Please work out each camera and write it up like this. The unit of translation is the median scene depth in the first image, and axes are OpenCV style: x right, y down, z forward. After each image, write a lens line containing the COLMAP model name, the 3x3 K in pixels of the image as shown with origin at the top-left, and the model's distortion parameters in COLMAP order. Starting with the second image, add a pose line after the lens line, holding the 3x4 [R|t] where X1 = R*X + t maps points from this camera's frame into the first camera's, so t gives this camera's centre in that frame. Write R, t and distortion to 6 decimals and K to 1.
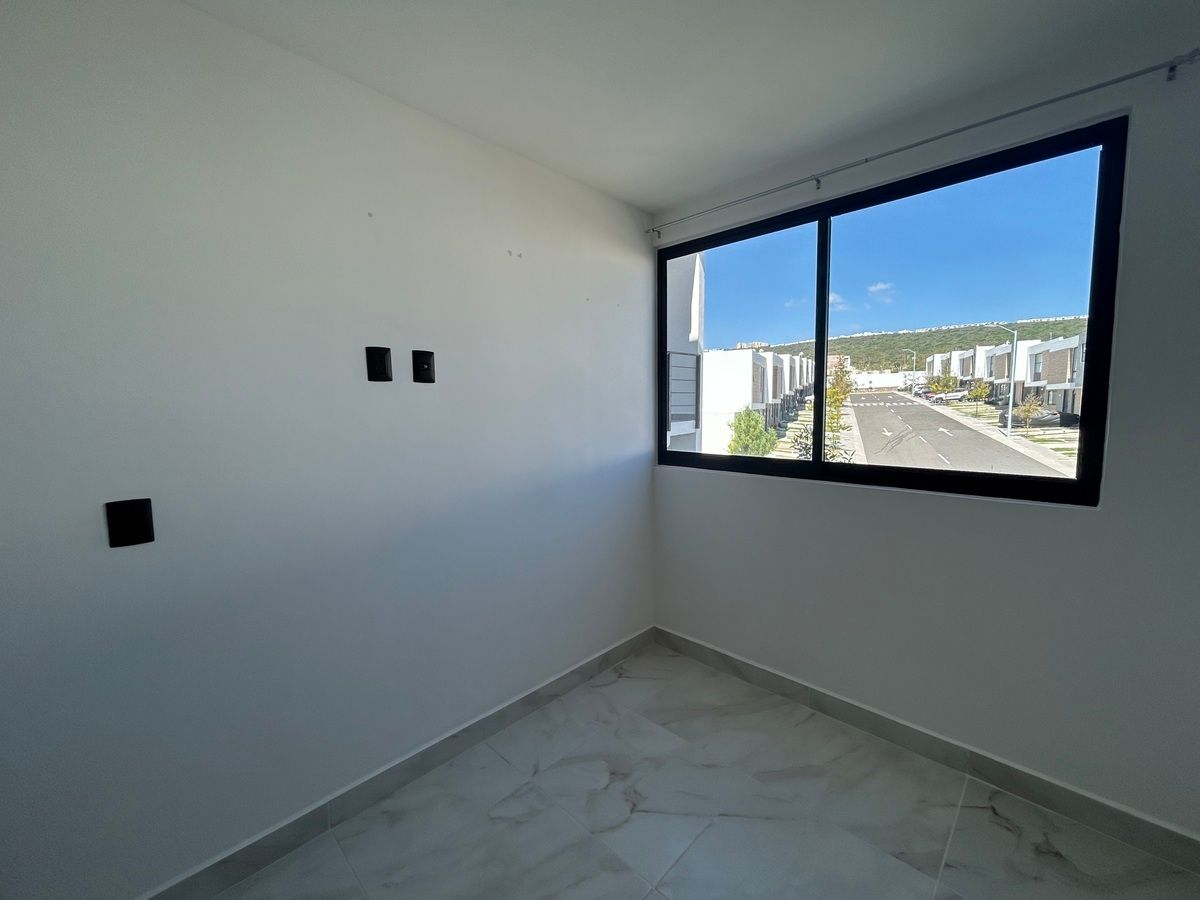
lens RADIAL K [[486.3, 0, 604.7], [0, 486.3, 447.7], [0, 0, 1]] dist [-0.001062, 0.001041]
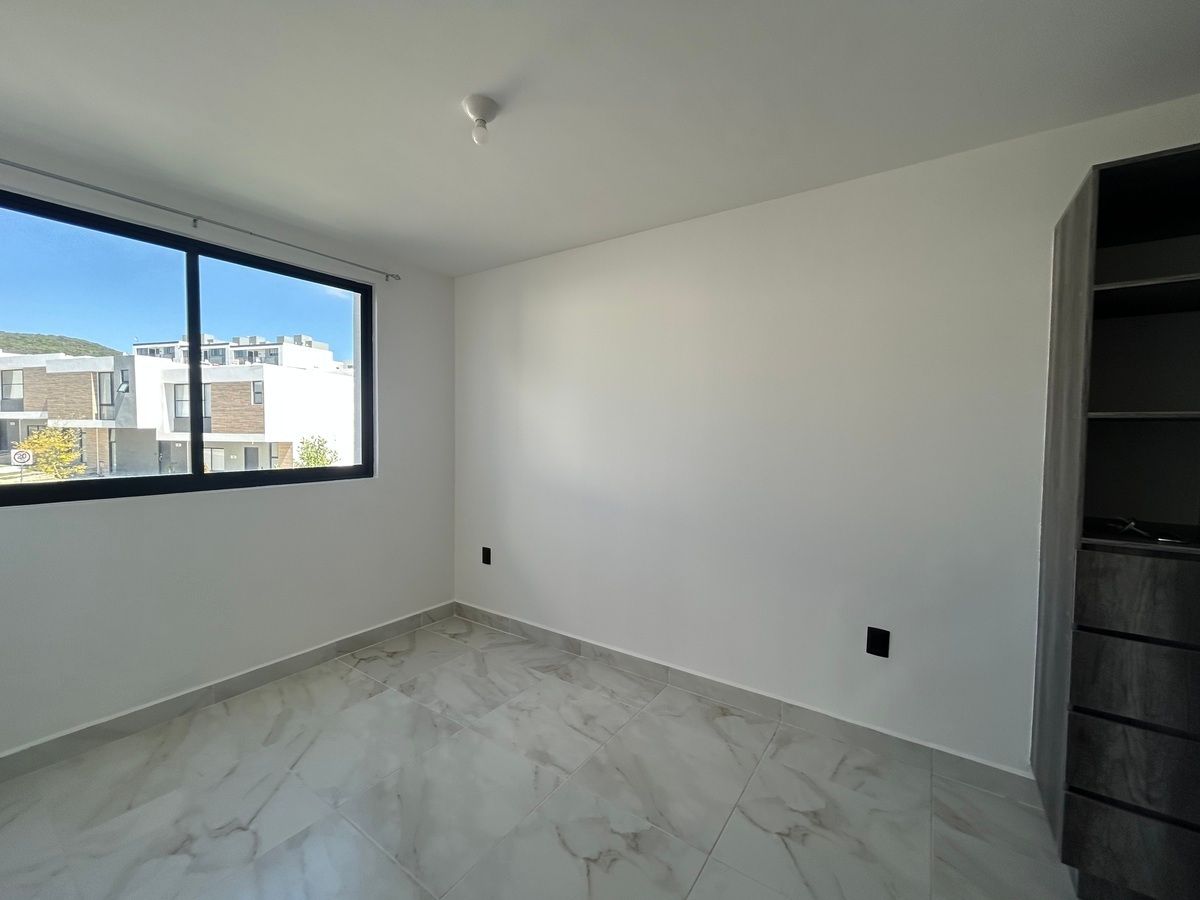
lens RADIAL K [[486.3, 0, 603.6], [0, 486.3, 448.0], [0, 0, 1]] dist [-0.001062, 0.001041]
pose [[-0.173204, -0.029952, 0.984430, -0.952934], [0.077640, 0.996012, 0.043965, -0.008361], [-0.981821, 0.084046, -0.170188, 0.364997]]
